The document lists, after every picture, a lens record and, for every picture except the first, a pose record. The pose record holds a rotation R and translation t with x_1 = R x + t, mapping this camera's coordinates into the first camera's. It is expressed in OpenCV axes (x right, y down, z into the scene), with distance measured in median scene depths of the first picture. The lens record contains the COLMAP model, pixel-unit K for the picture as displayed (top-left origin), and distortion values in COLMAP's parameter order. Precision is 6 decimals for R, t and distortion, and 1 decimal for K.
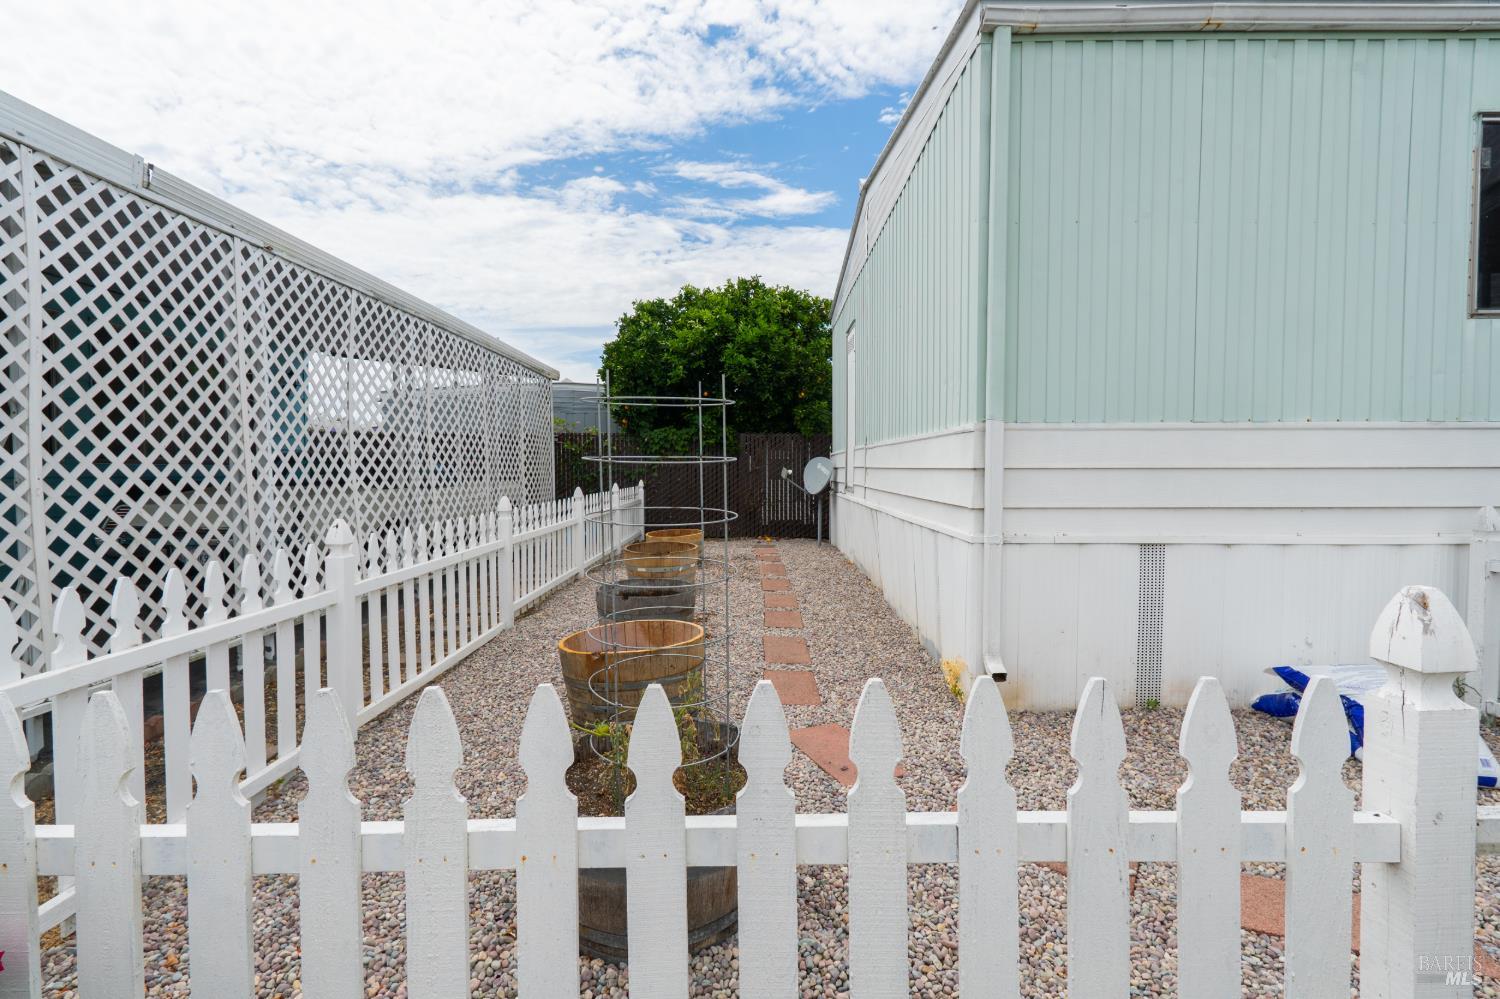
lens RADIAL K [[682.7, 0, 749.8], [0, 682.7, 498.6], [0, 0, 1]] dist [-0.007450, 0.000984]
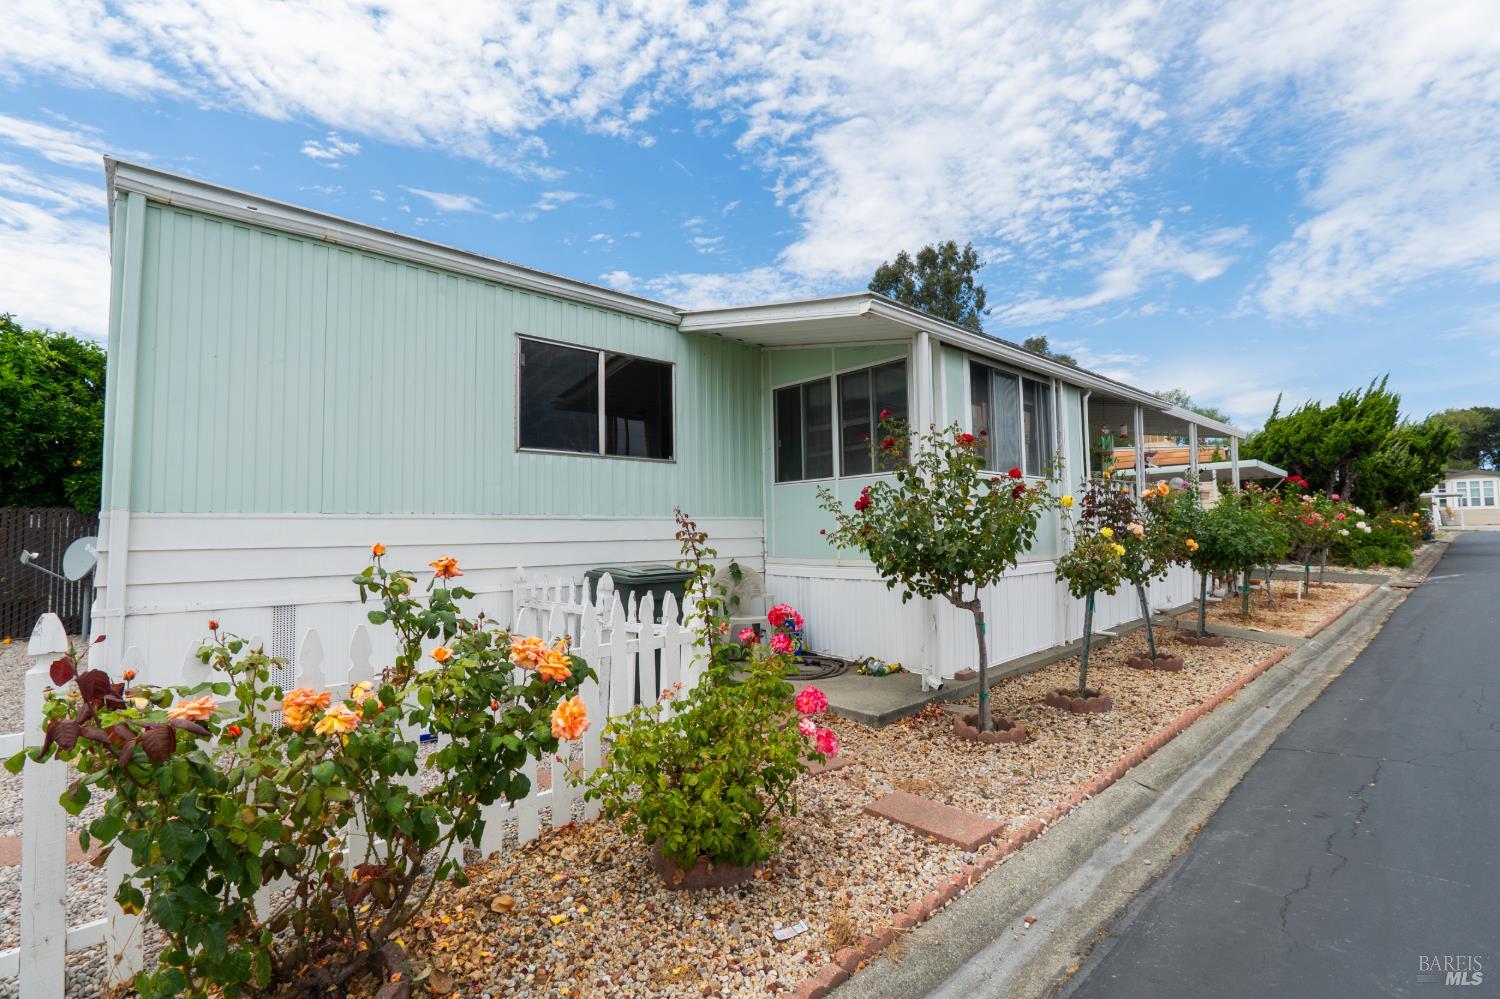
lens RADIAL K [[682.7, 0, 753.8], [0, 682.7, 496.7], [0, 0, 1]] dist [-0.007450, 0.000984]
pose [[0.719491, 0.030045, 0.693851, 0.326351], [0.047596, 0.994582, -0.092422, 0.021537], [-0.692869, 0.099522, 0.714163, -0.575115]]
